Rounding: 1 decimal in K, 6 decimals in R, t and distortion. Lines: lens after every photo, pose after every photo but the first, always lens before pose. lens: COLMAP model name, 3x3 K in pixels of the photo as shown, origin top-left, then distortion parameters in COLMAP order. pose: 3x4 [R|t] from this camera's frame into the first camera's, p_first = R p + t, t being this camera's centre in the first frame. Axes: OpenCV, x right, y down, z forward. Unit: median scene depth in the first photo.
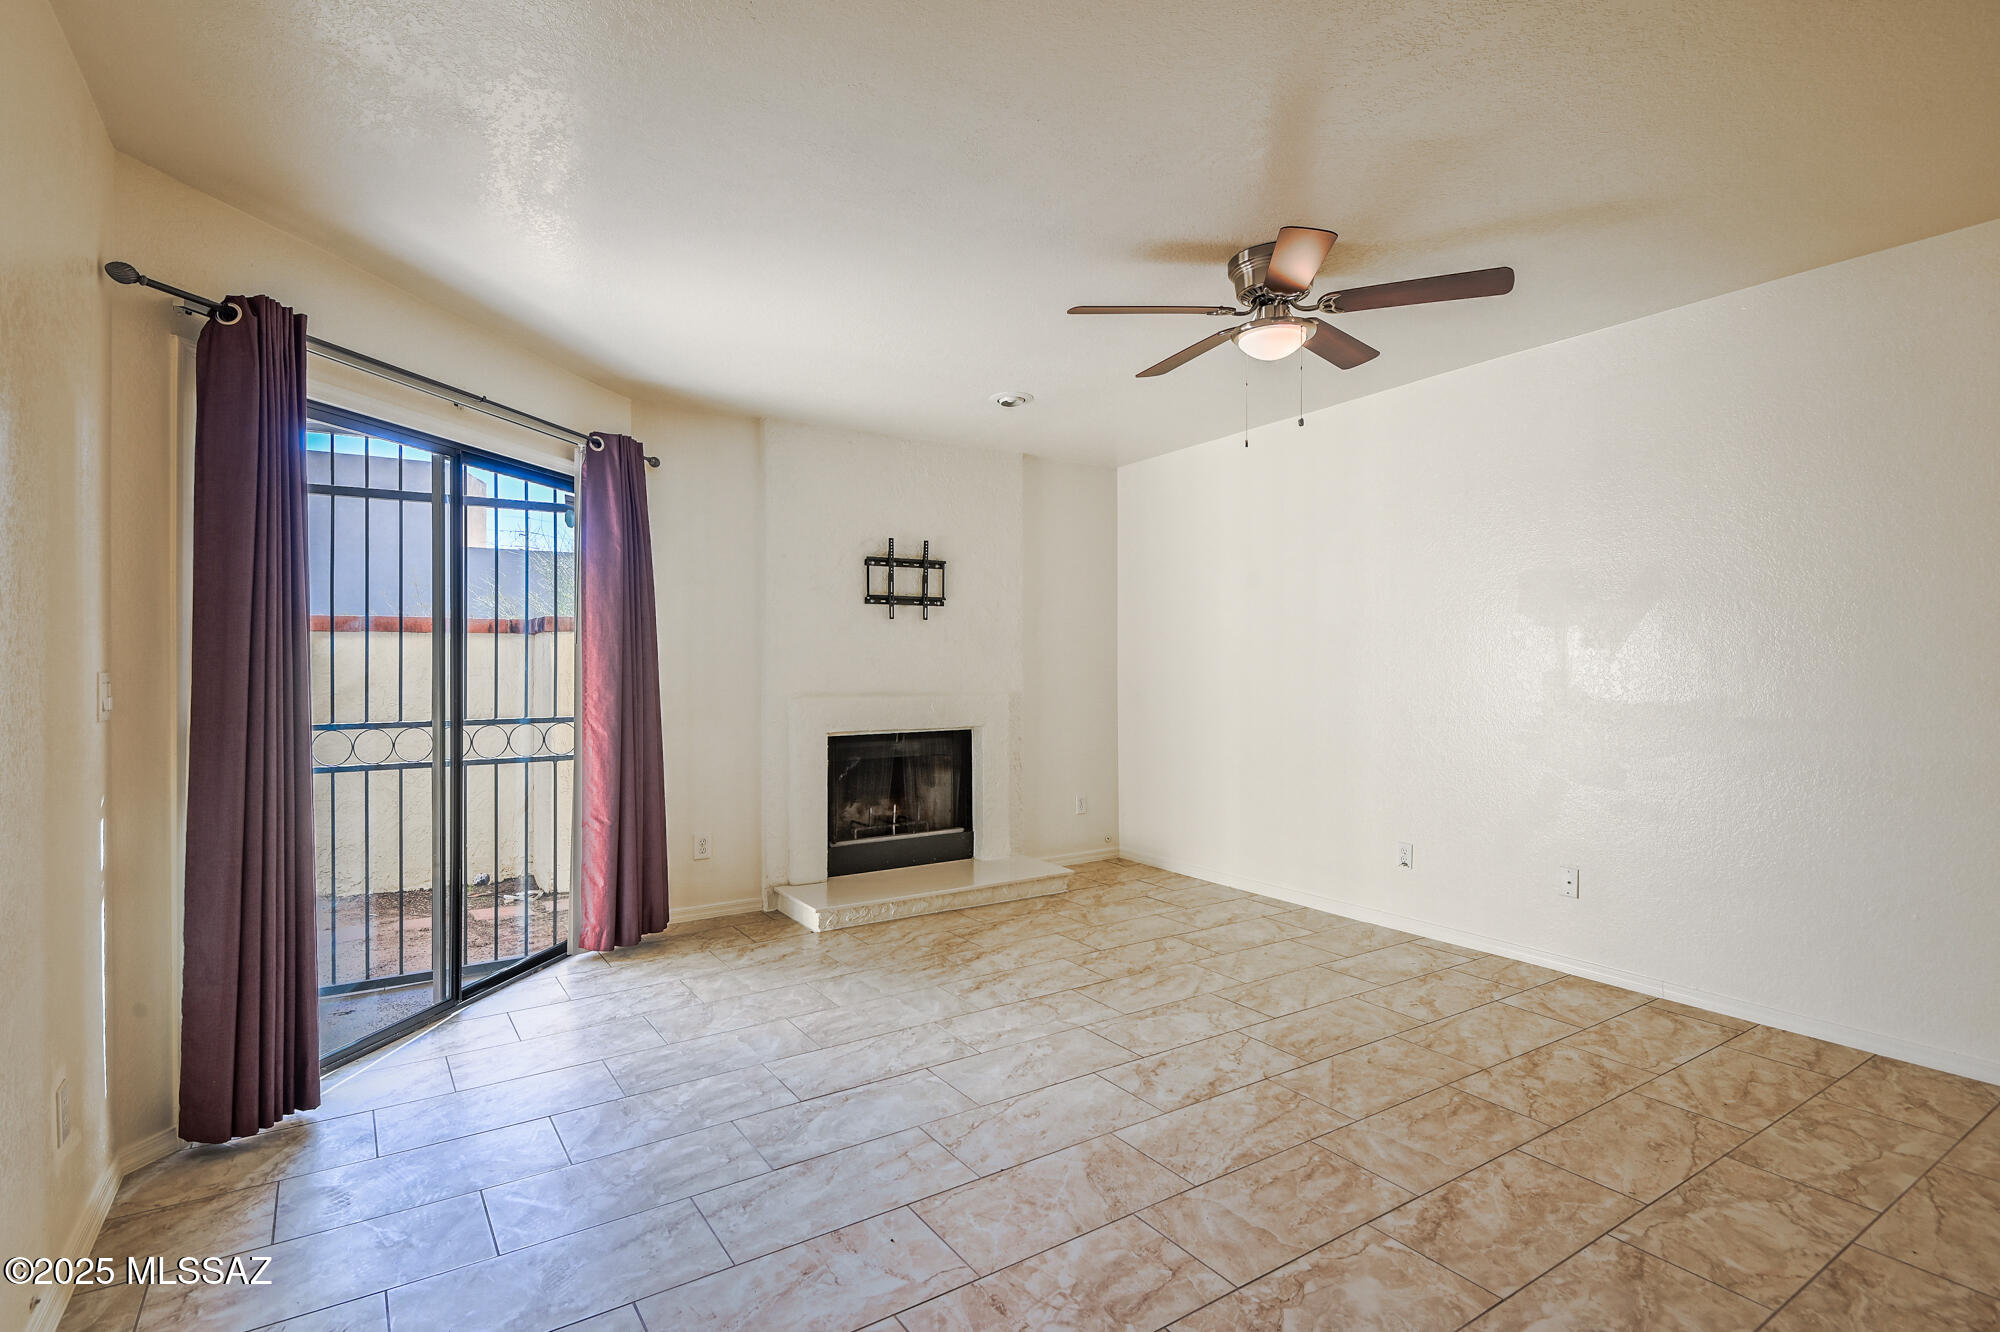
lens RADIAL K [[994.6, 0, 1004.1], [0, 994.6, 678.3], [0, 0, 1]] dist [0.002562, 0.000017]
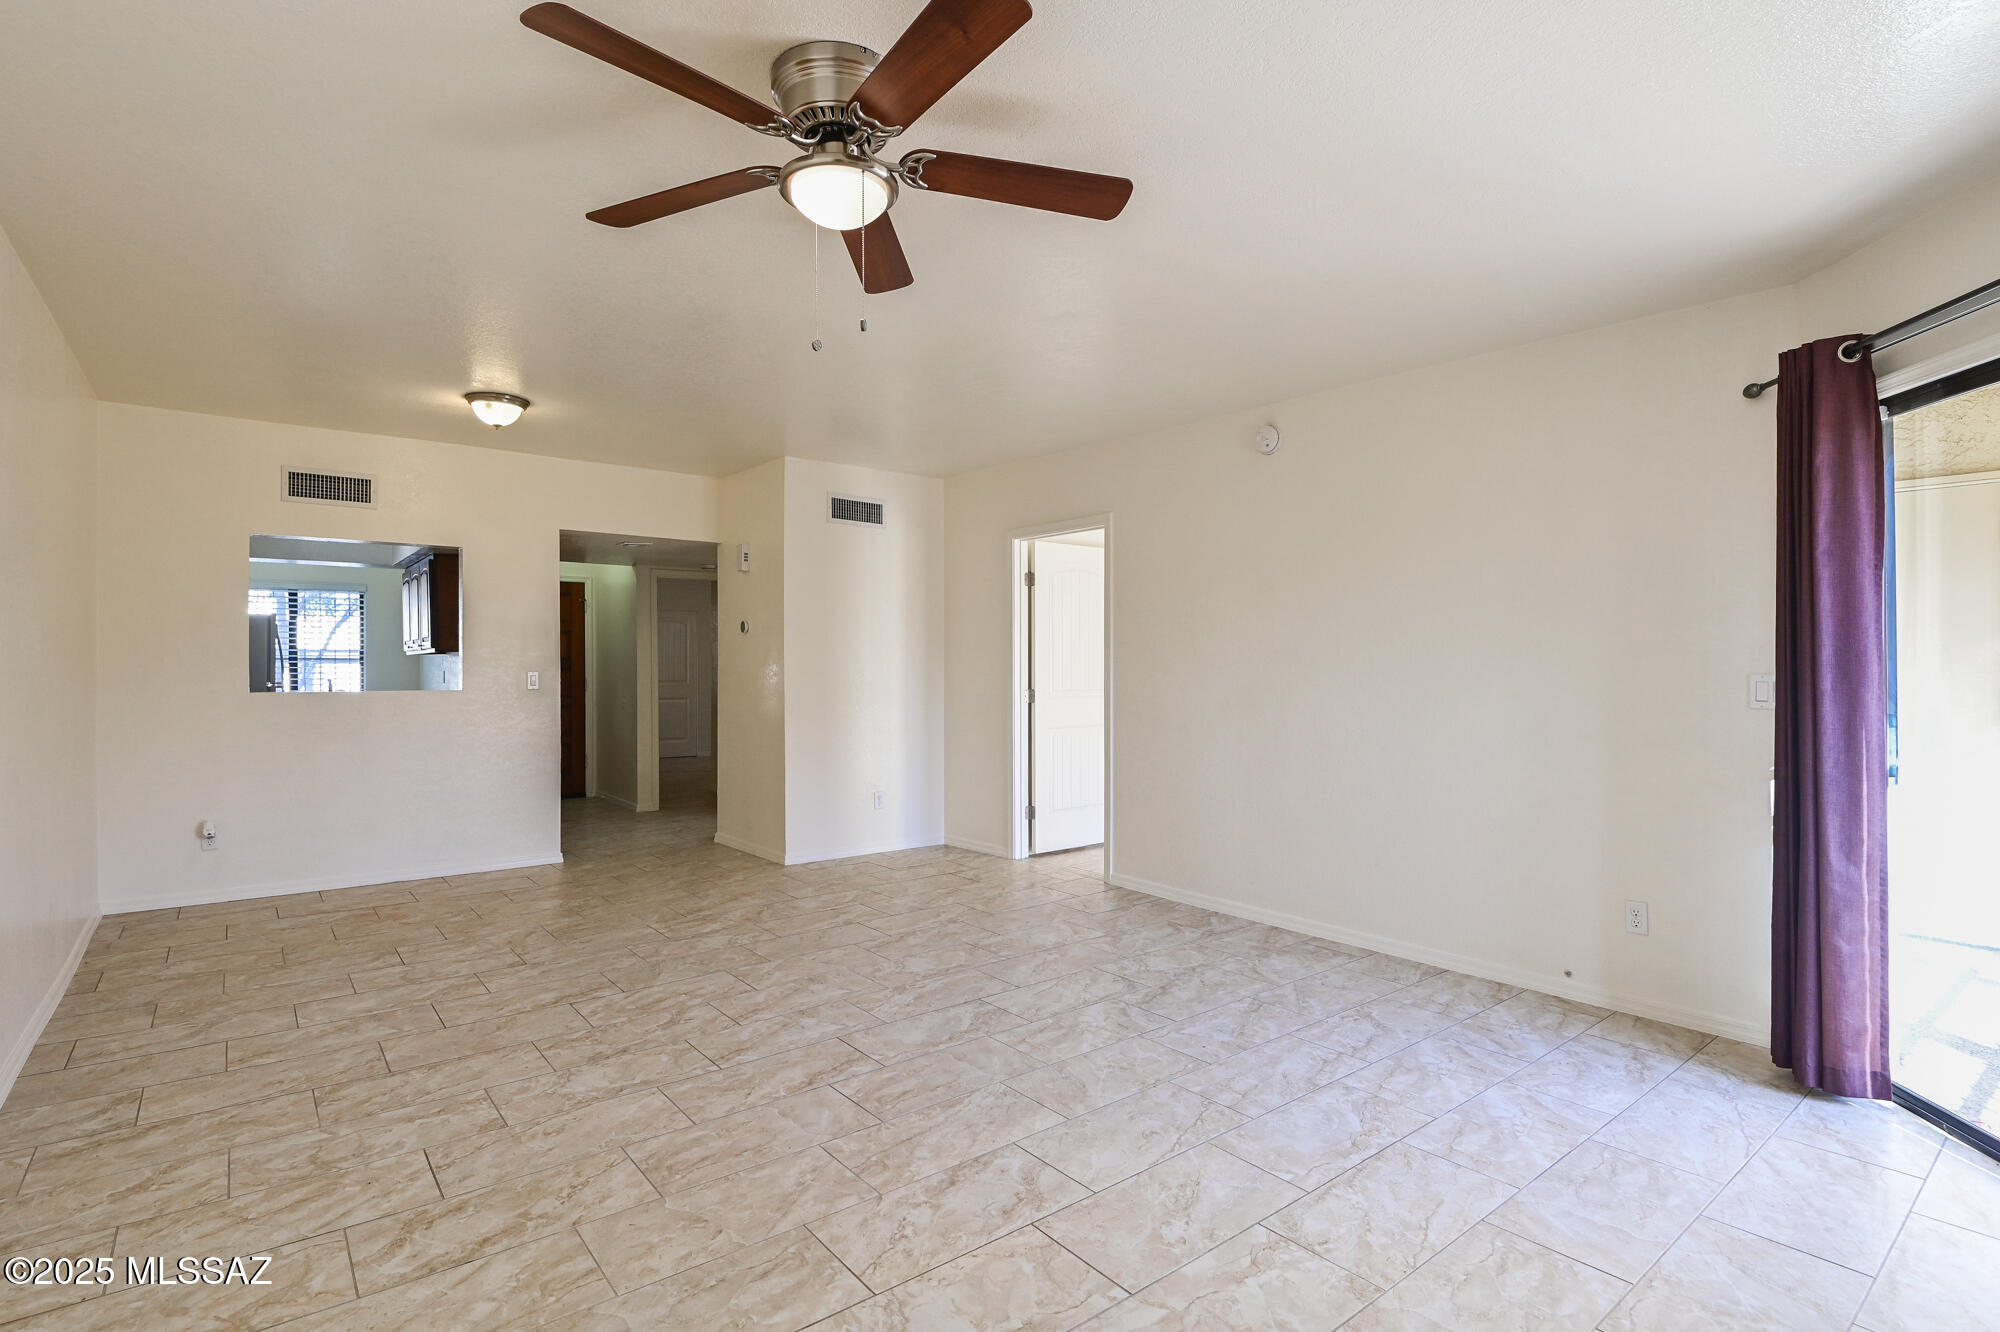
lens RADIAL K [[994.6, 0, 985.5], [0, 994.6, 660.0], [0, 0, 1]] dist [0.002562, 0.000017]
pose [[-0.998139, 0.000791, -0.060979, 0.242754], [-0.000004, 0.999915, 0.013030, -0.040384], [0.060984, 0.013006, -0.998054, 1.912793]]
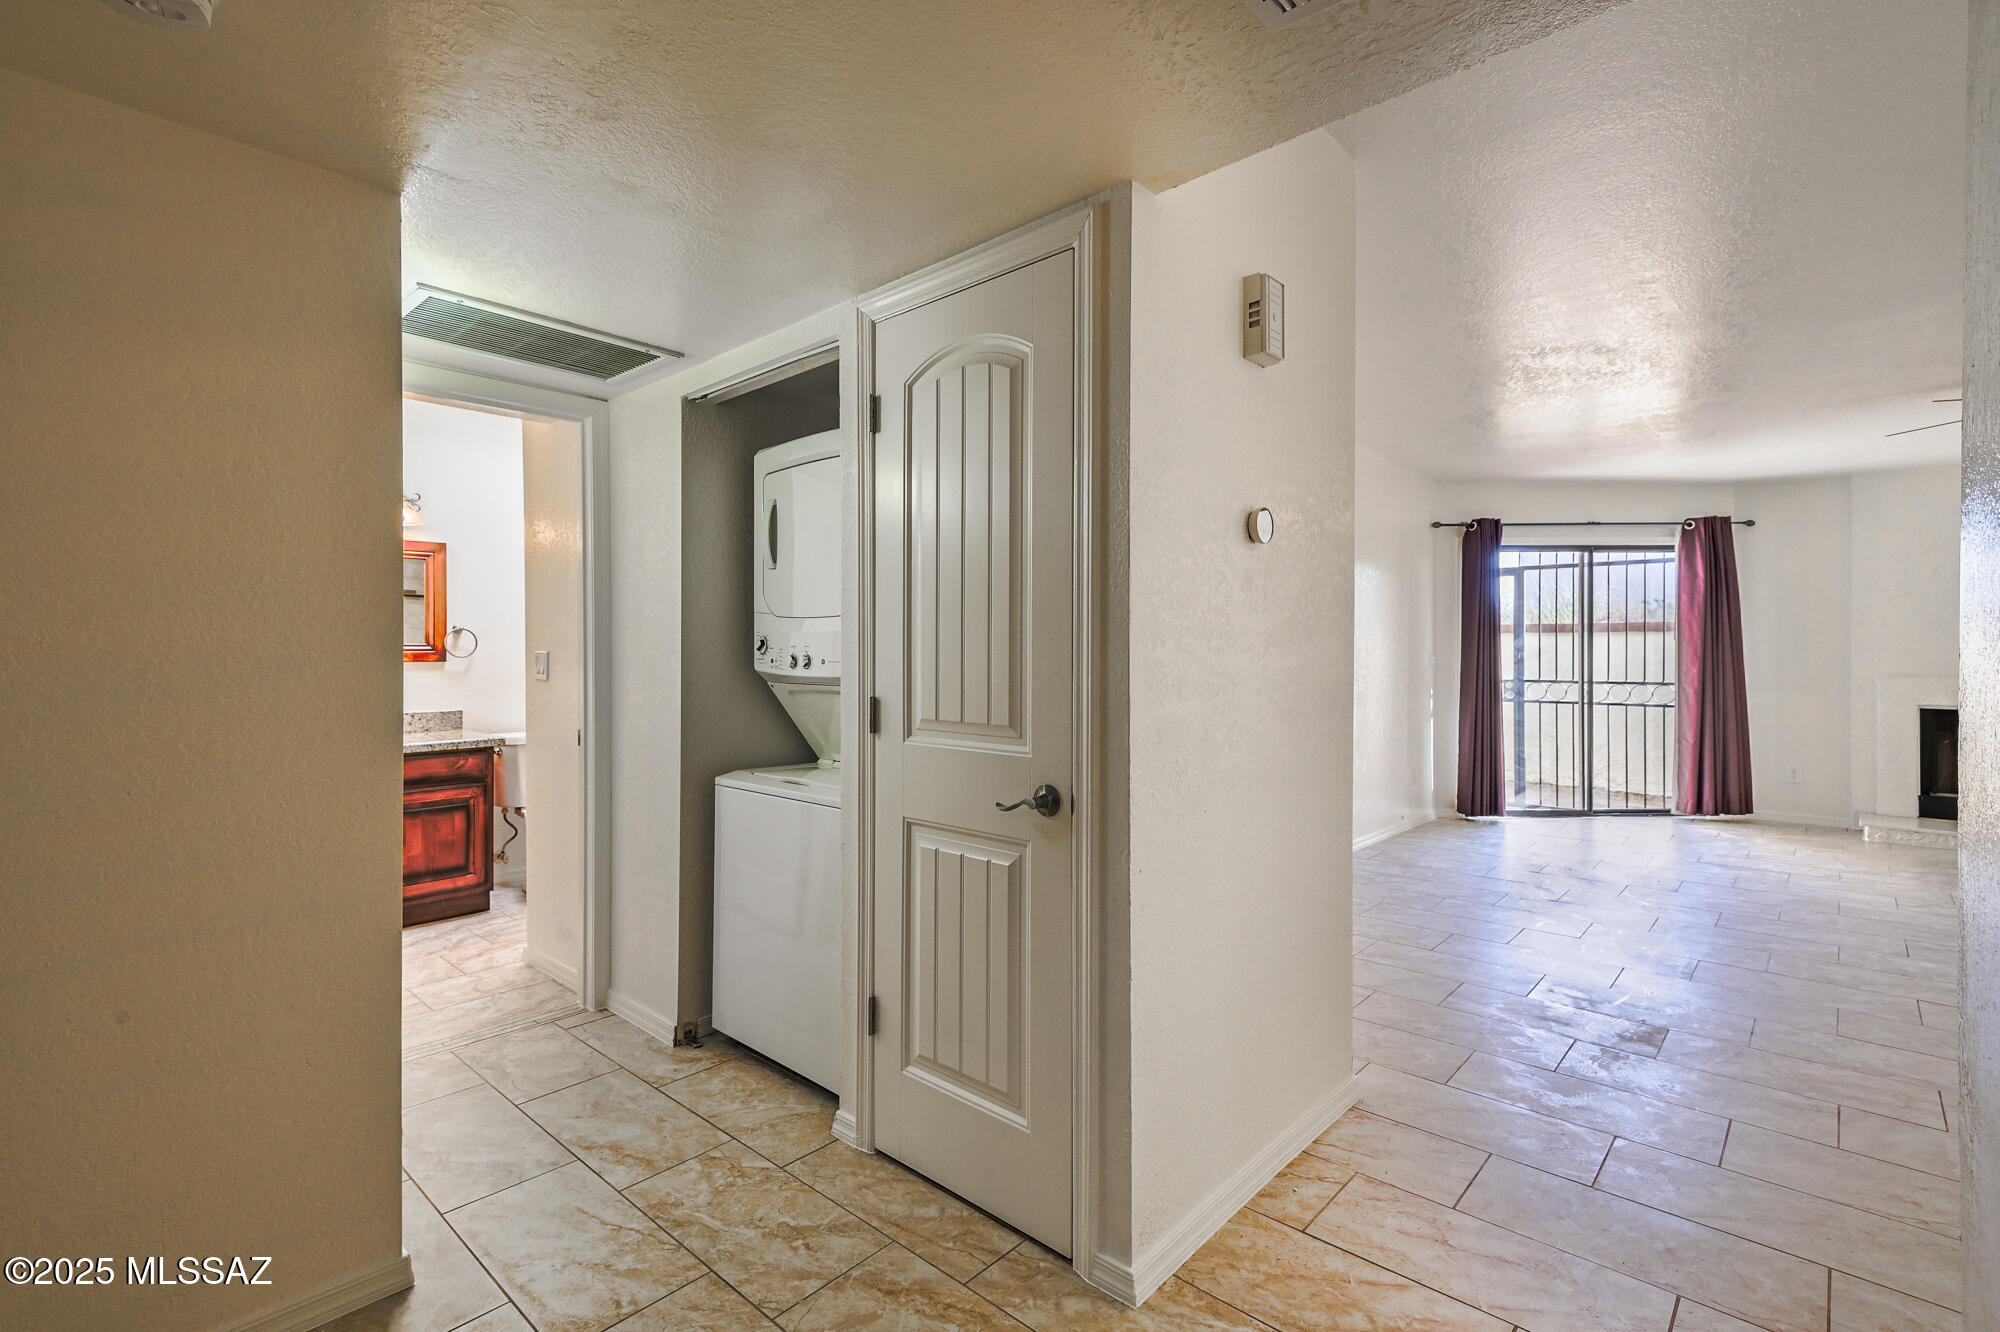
lens RADIAL K [[921.0, 0, 986.4], [0, 921.0, 660.5], [0, 0, 1]] dist [0.005341, -0.004785]
pose [[0.224239, 0.009913, -0.974484, 1.325972], [-0.009070, 0.999926, 0.008084, -0.003130], [0.974492, 0.007026, 0.224313, -0.823493]]
